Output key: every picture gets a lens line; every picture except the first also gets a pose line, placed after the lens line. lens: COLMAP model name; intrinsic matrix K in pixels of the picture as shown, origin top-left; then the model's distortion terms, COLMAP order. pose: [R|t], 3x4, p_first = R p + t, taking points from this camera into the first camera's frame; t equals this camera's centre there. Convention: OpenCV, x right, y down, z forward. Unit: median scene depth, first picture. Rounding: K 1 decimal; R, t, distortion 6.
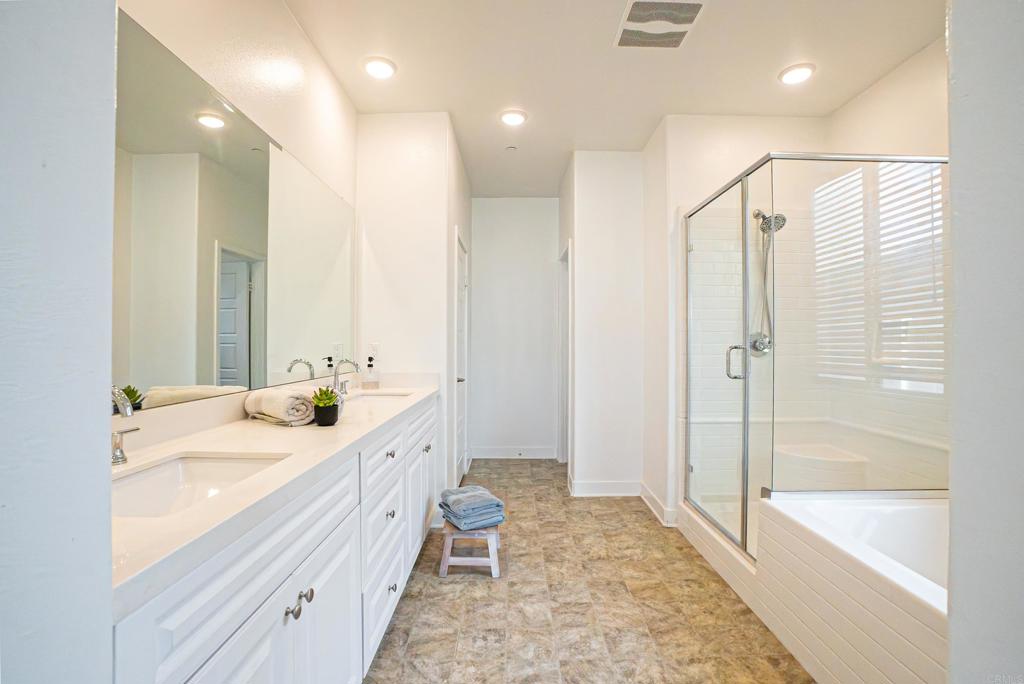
lens RADIAL K [[450.9, 0, 515.3], [0, 450.9, 343.2], [0, 0, 1]] dist [-0.002238, 0.000118]
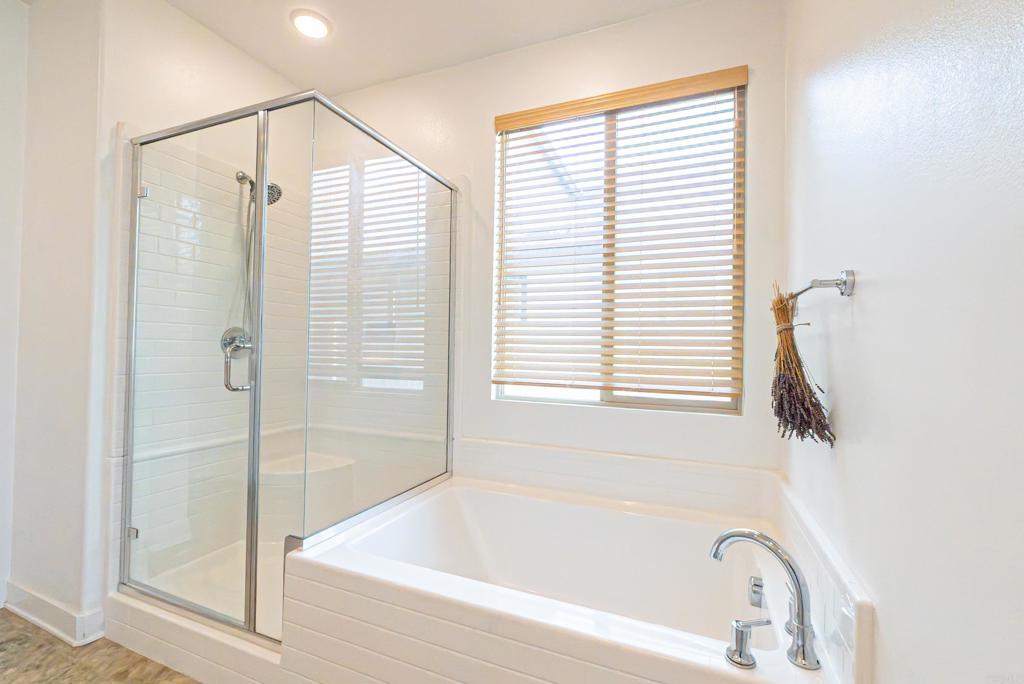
lens RADIAL K [[450.9, 0, 511.0], [0, 450.9, 340.5], [0, 0, 1]] dist [-0.002238, 0.000118]
pose [[0.394809, 0.020080, 0.918544, 0.005336], [-0.020241, 0.999709, -0.013154, 0.000069], [-0.918540, -0.013399, 0.395101, 0.284372]]
